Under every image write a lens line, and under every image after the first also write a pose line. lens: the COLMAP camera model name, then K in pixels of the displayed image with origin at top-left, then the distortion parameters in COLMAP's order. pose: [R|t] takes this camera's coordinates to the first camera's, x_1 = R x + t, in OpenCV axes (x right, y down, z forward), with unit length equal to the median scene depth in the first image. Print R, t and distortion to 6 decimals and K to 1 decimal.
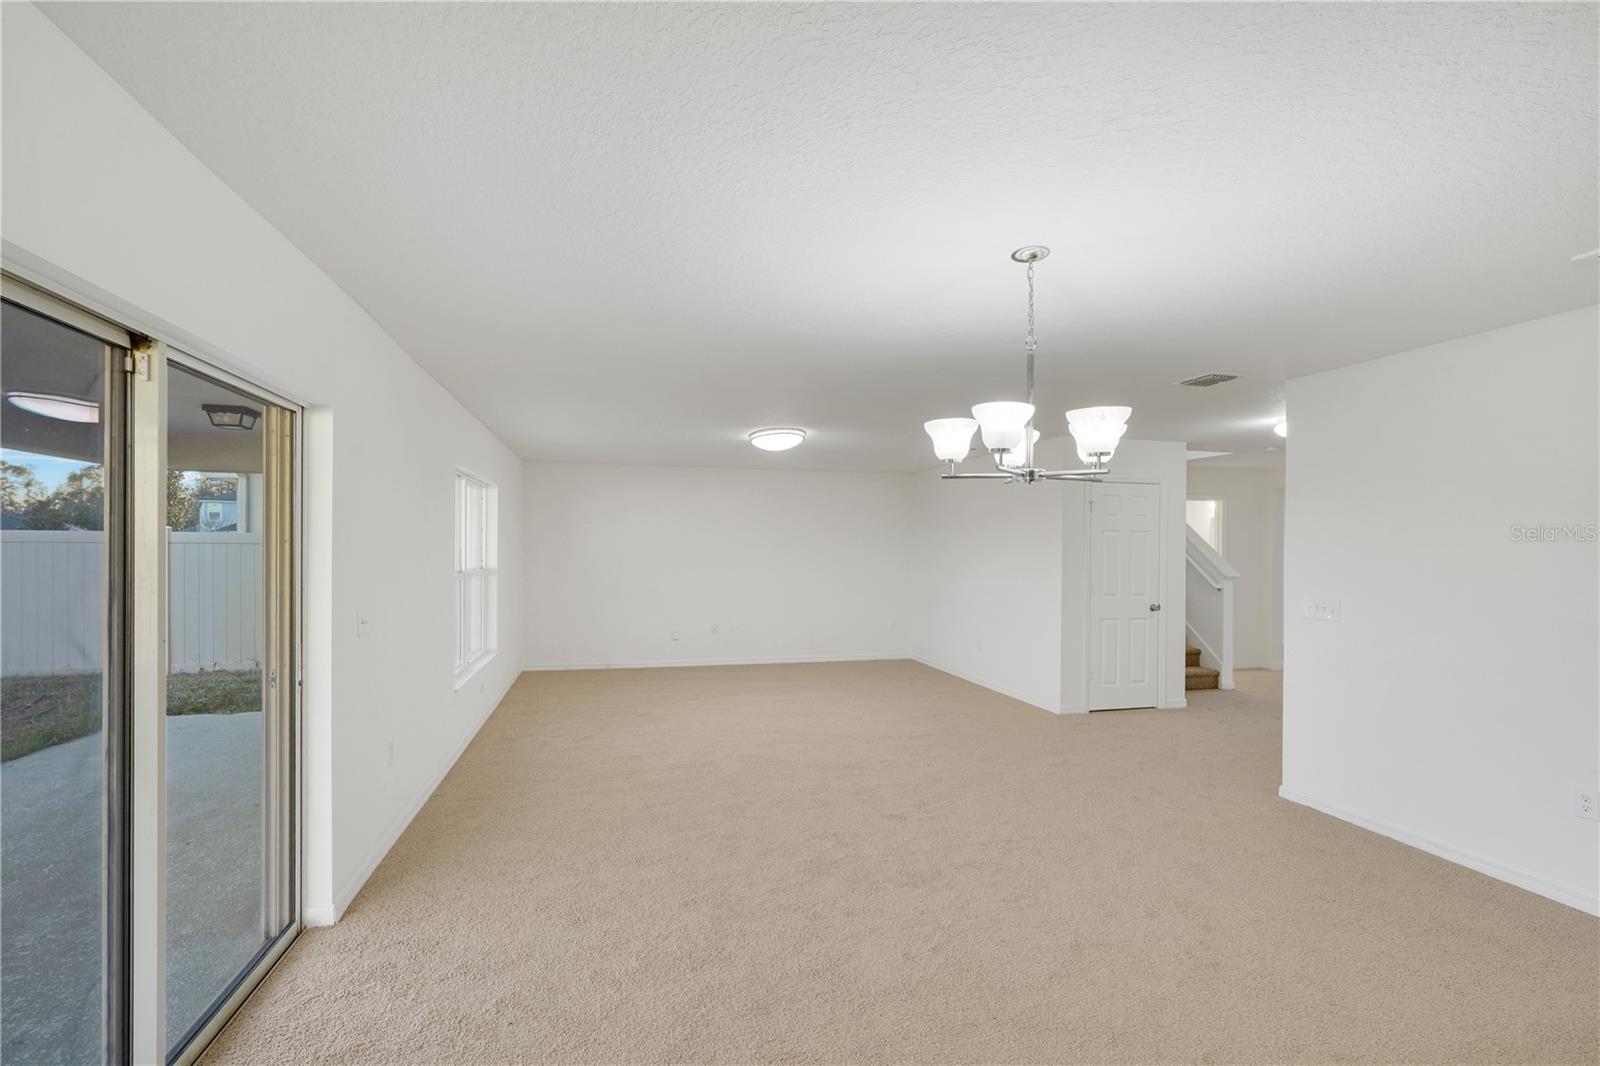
lens RADIAL K [[735.2, 0, 799.2], [0, 735.2, 549.1], [0, 0, 1]] dist [0.000225, 0.000459]
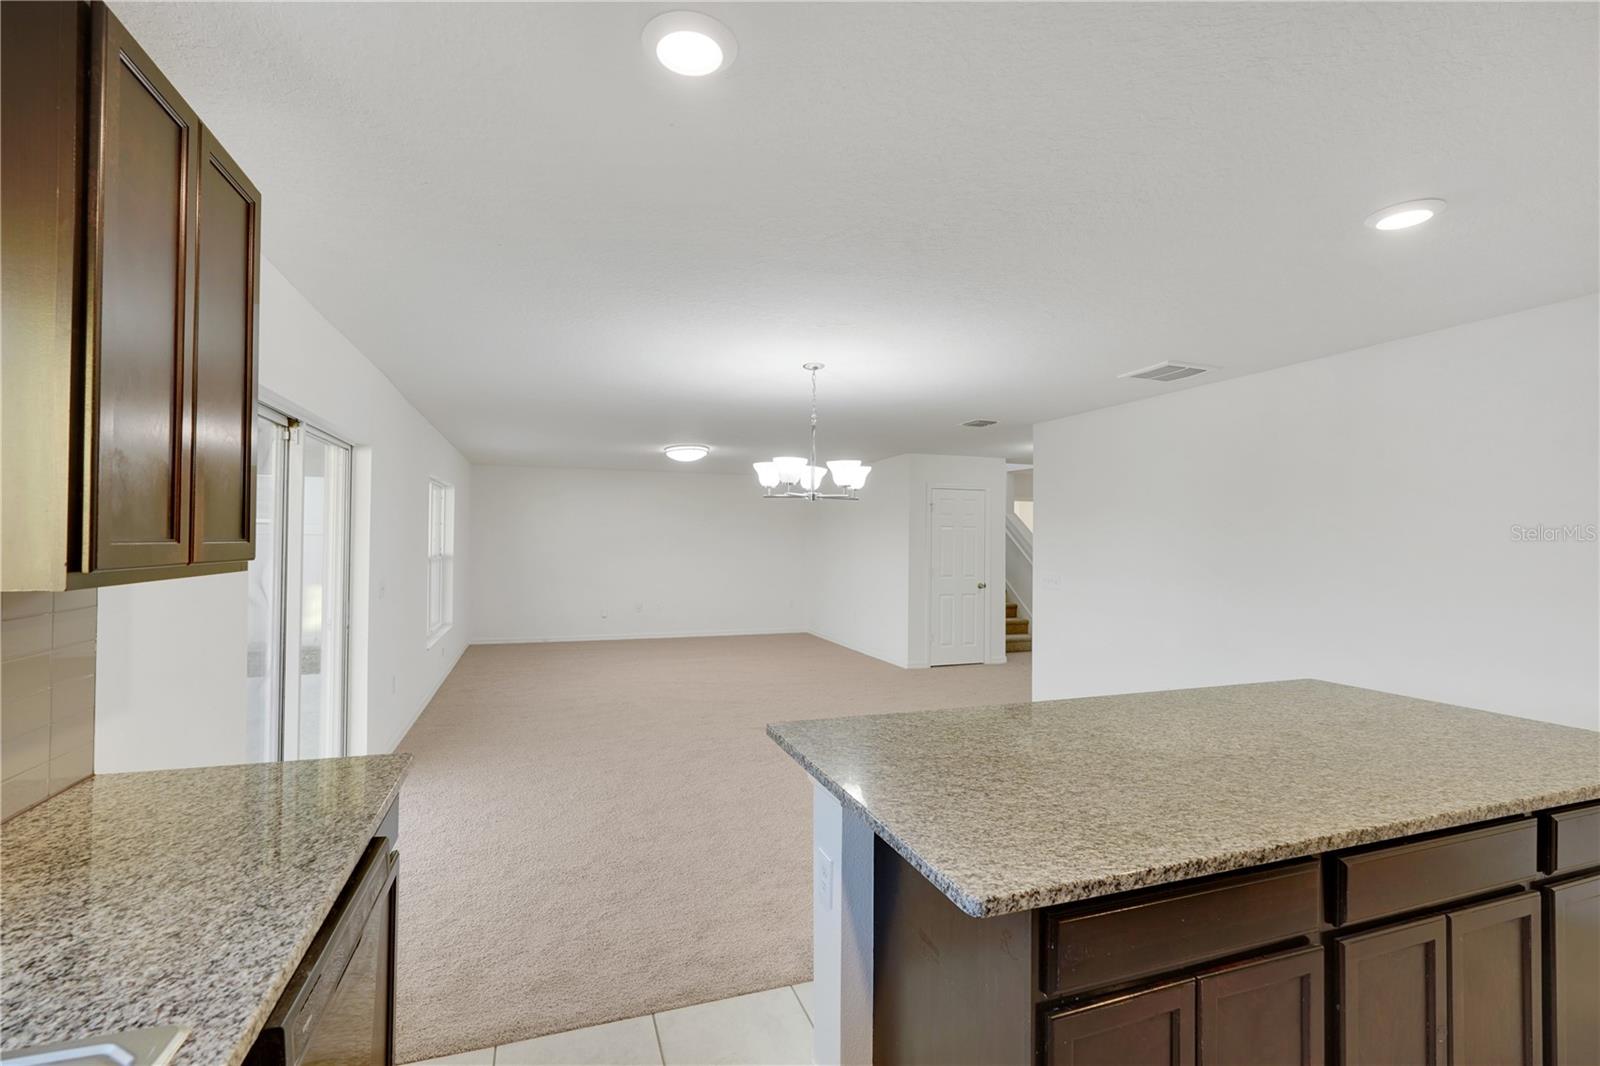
lens RADIAL K [[720.8, 0, 800.0], [0, 720.8, 533.0], [0, 0, 1]] dist [-0.002710, 0.000999]
pose [[0.995656, 0.003709, 0.093035, 0.050496], [-0.002750, 0.999942, -0.010436, 0.000581], [-0.093068, 0.010135, 0.995608, -0.253224]]
